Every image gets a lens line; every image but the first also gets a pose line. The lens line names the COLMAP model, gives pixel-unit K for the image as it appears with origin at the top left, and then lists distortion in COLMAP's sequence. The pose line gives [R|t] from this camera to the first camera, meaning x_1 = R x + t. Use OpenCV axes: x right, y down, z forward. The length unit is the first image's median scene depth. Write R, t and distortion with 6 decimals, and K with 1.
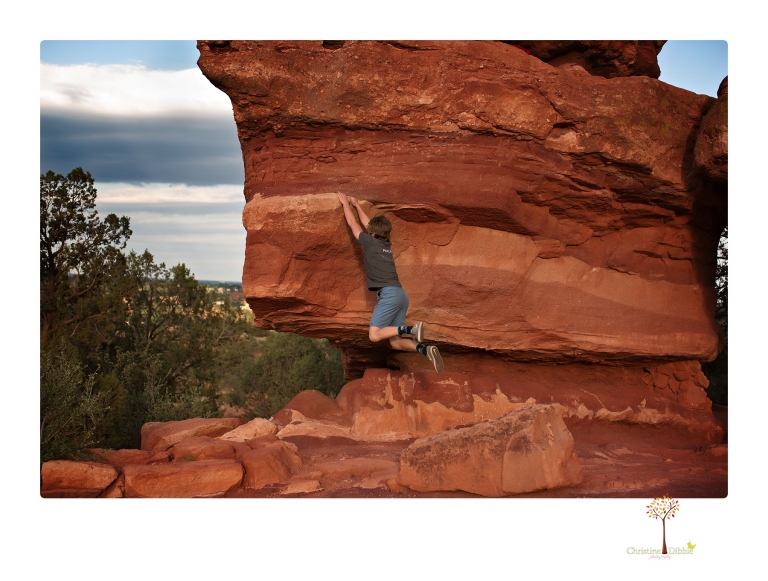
lens RADIAL K [[997.4, 0, 382.9], [0, 997.4, 251.6], [0, 0, 1]] dist [-0.186469, 0.421904]
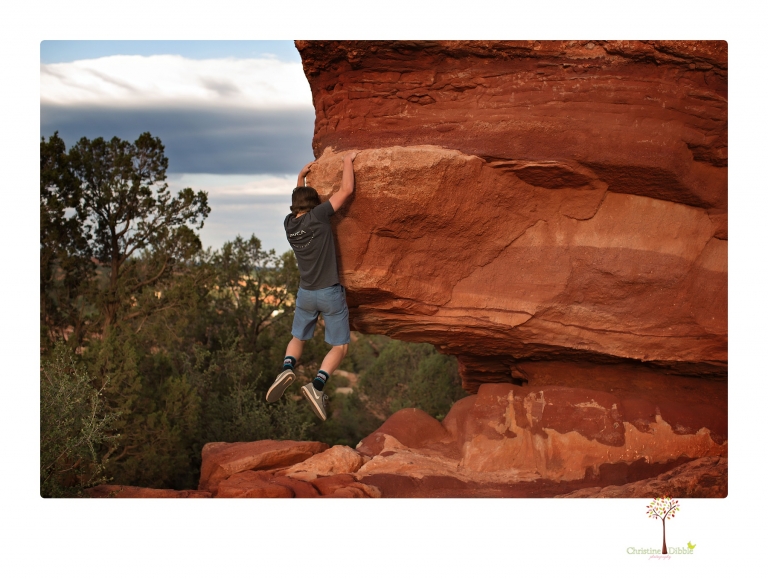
lens RADIAL K [[997.4, 0, 382.9], [0, 997.4, 251.6], [0, 0, 1]] dist [-0.186469, 0.421904]
pose [[0.989160, 0.004640, -0.146771, 0.020412], [-0.003408, 0.999957, 0.008639, 0.011338], [0.146804, -0.008045, 0.989133, 0.251877]]
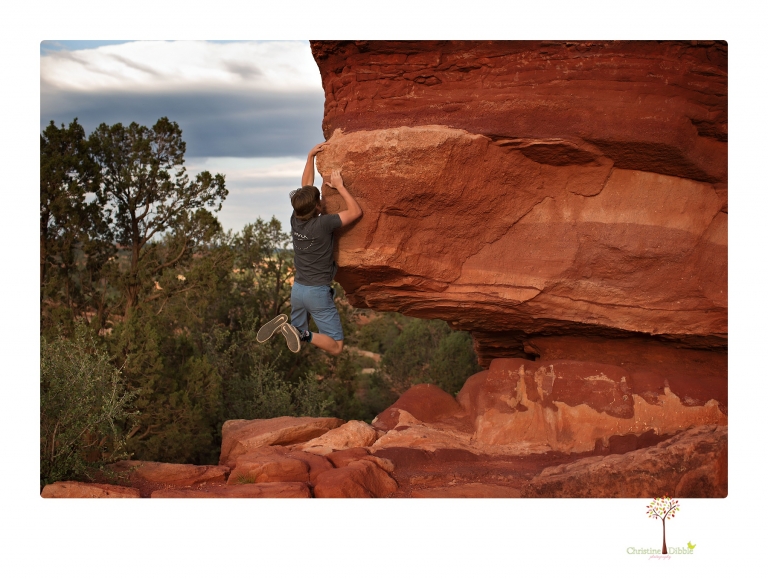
lens RADIAL K [[997.4, 0, 382.9], [0, 997.4, 251.6], [0, 0, 1]] dist [-0.186469, 0.421904]
pose [[0.985183, -0.006583, -0.171380, 0.033051], [0.011503, 0.999549, 0.027730, 0.012898], [0.171120, -0.029291, 0.984815, 0.238120]]
